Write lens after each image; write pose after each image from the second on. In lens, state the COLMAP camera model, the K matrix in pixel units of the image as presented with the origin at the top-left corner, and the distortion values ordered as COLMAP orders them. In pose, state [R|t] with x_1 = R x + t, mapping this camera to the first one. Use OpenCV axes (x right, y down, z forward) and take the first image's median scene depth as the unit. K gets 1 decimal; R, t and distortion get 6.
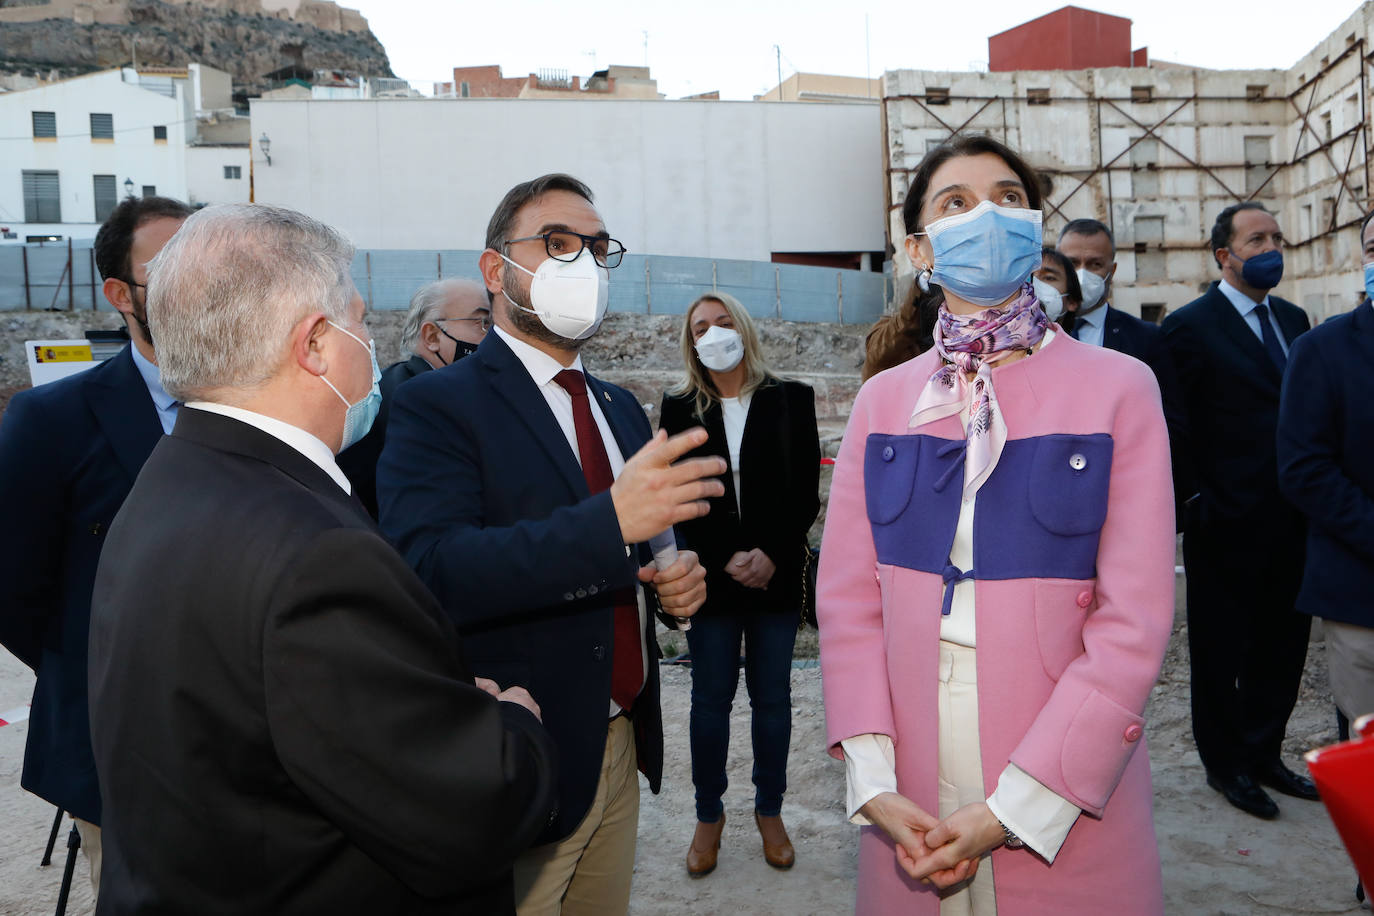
lens RADIAL K [[1075.2, 0, 689.6], [0, 1075.2, 414.2], [0, 0, 1]] dist [-0.098282, 0.077428]
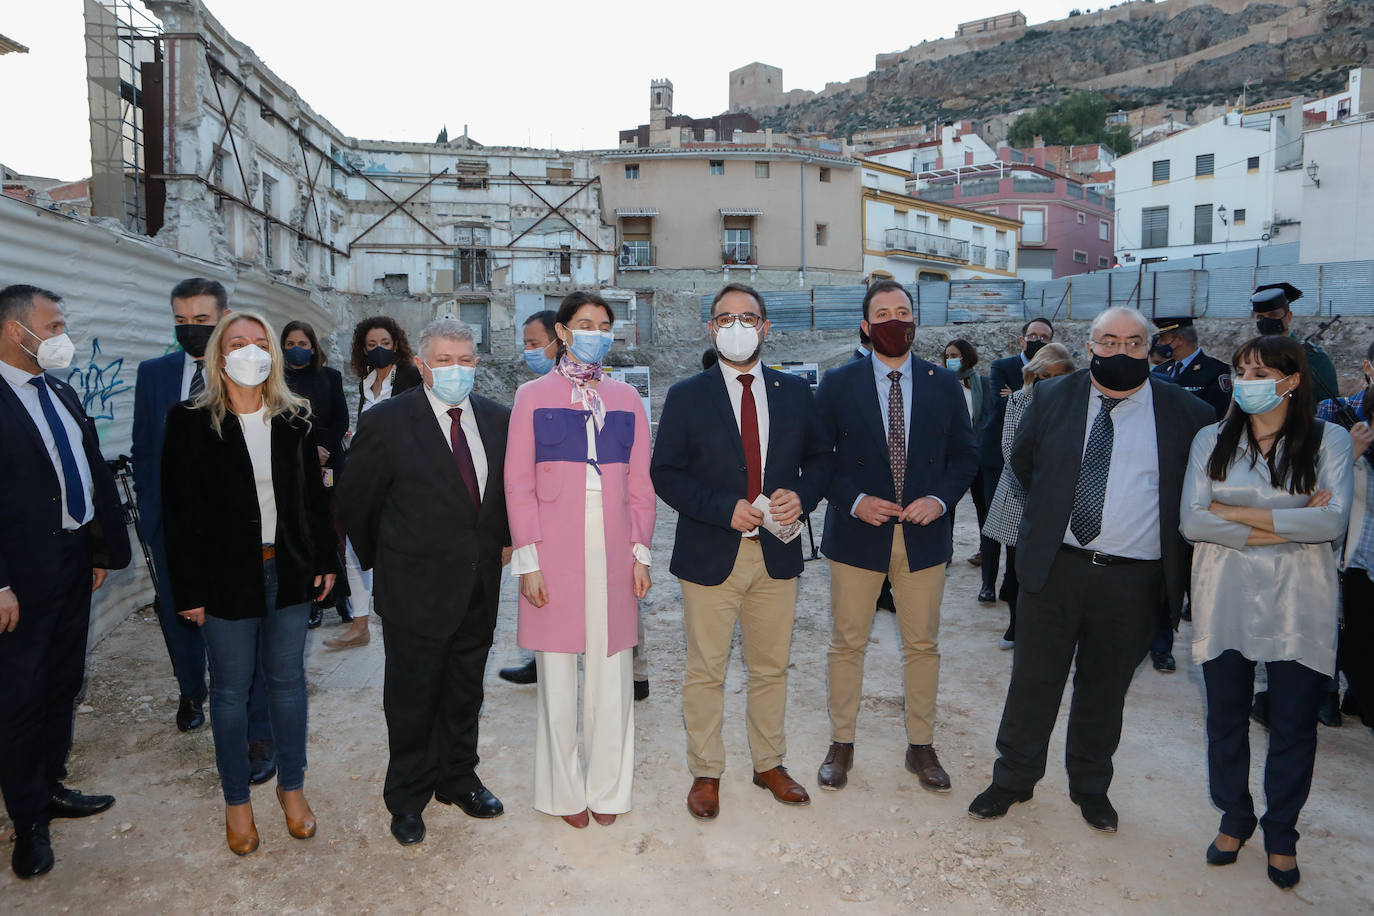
lens RADIAL K [[1094.6, 0, 688.6], [0, 1094.6, 496.2], [0, 0, 1]] dist [-0.111959, 0.137143]
pose [[0.467932, 0.132739, -0.873739, 0.180242], [-0.056407, 0.991126, 0.120364, -0.002416], [0.881962, -0.007037, 0.471267, -0.081926]]
